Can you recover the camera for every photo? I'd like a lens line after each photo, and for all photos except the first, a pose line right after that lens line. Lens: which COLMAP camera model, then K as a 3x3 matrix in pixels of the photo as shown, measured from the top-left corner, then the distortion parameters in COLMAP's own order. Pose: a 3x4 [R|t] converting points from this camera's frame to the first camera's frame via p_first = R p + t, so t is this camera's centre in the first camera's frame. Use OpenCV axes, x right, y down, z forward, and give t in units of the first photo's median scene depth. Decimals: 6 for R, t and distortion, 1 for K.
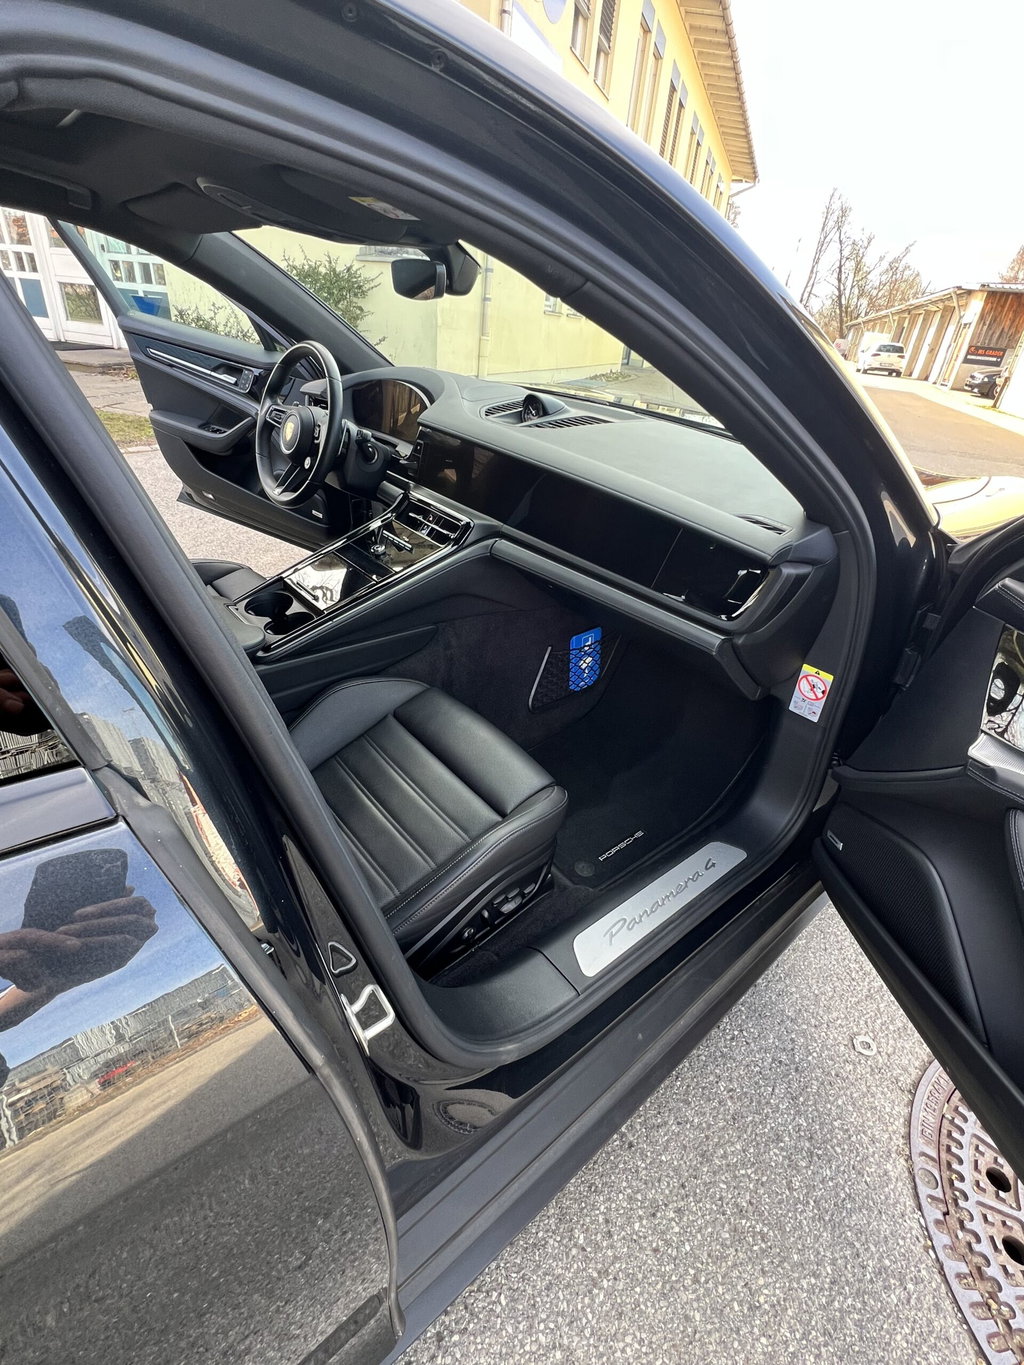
lens RADIAL K [[629.8, 0, 504.8], [0, 629.8, 670.9], [0, 0, 1]] dist [-0.001385, 0.000092]
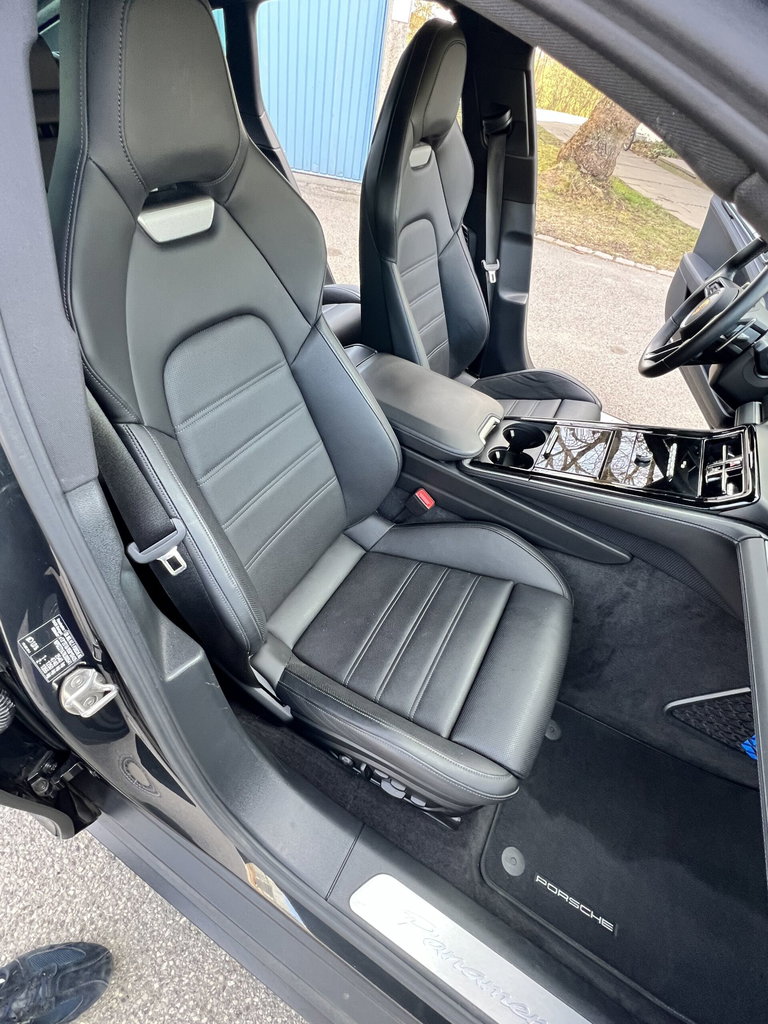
lens RADIAL K [[471.0, 0, 378.2], [0, 471.0, 504.4], [0, 0, 1]] dist [-0.000409, -0.000299]
pose [[0.366249, 0.647626, -0.668164, 0.142677], [-0.565273, 0.725225, 0.393084, -0.168402], [0.739141, 0.233728, 0.631698, 0.259908]]
